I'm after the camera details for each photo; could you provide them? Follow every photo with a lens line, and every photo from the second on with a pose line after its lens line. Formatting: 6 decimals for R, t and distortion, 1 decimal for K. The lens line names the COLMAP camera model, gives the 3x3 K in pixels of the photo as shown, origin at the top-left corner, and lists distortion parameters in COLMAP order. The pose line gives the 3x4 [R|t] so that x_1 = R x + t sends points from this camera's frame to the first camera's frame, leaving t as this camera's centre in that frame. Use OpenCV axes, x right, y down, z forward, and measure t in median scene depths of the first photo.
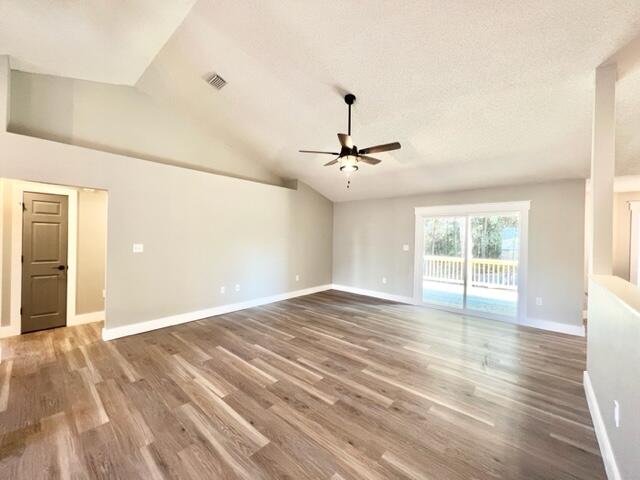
lens RADIAL K [[255.1, 0, 317.8], [0, 255.1, 238.0], [0, 0, 1]] dist [-0.001354, -0.000064]
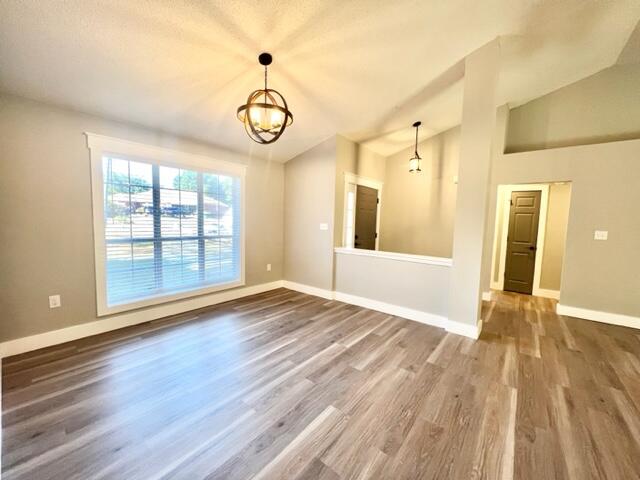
lens RADIAL K [[258.5, 0, 320.0], [0, 258.5, 240.0], [0, 0, 1]] dist [-0.000246, 0.000046]
pose [[0.048563, 0.061434, -0.996929, 0.267617], [-0.032243, 0.997683, 0.059910, 0.037324], [0.998300, 0.029235, 0.050431, -0.146535]]
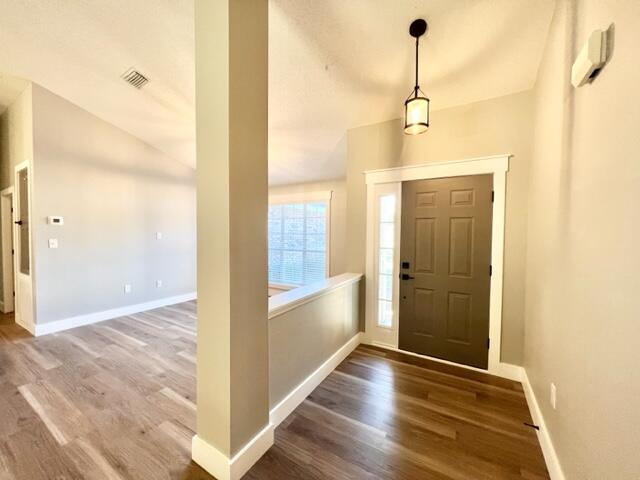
lens RADIAL K [[258.5, 0, 320.0], [0, 258.5, 240.0], [0, 0, 1]] dist [-0.000246, 0.000046]
pose [[-0.984607, -0.022594, -0.173314, -0.761299], [-0.028913, 0.999003, 0.034021, -0.008930], [0.172372, 0.038509, -0.984279, 0.993625]]
